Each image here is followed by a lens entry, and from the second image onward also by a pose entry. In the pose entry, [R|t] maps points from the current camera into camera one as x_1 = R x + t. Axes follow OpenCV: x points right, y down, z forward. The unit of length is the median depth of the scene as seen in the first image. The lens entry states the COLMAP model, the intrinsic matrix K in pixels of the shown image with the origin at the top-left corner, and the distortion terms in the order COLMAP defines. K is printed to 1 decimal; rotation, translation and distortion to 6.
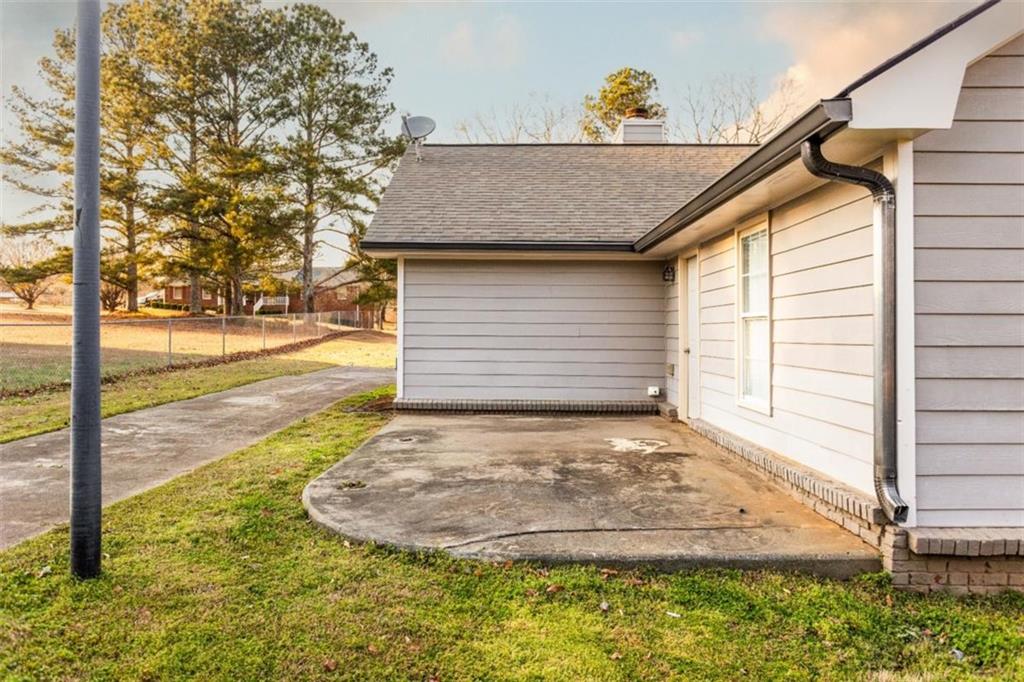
lens RADIAL K [[735.9, 0, 519.9], [0, 735.9, 319.4], [0, 0, 1]] dist [0.014229, 0.004877]
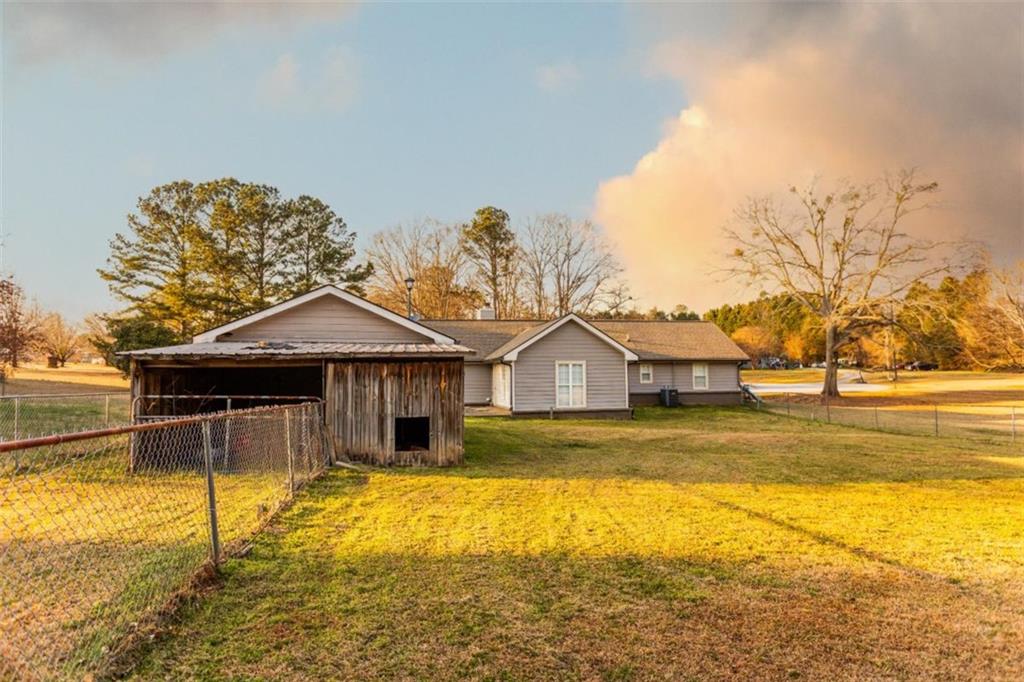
lens RADIAL K [[641.2, 0, 519.4], [0, 641.2, 337.9], [0, 0, 1]] dist [0.029420, 0.001546]
pose [[0.983787, -0.001731, 0.179333, -0.066492], [0.008738, 0.999229, -0.038288, -0.023540], [-0.179129, 0.039235, 0.983043, -0.608628]]
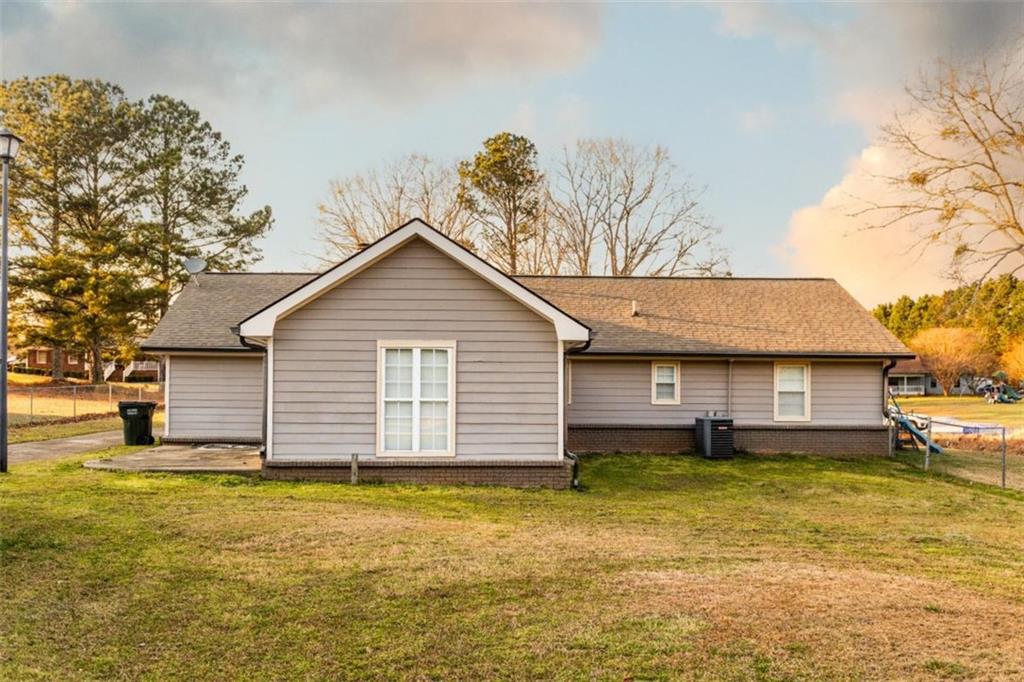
lens RADIAL K [[860.7, 0, 475.1], [0, 860.7, 385.3], [0, 0, 1]] dist [0.040358, -0.001543]
pose [[0.999626, 0.004219, 0.027037, 0.139842], [-0.004216, 0.999991, -0.000134, -0.004118], [-0.027037, 0.000020, 0.999634, -0.291125]]
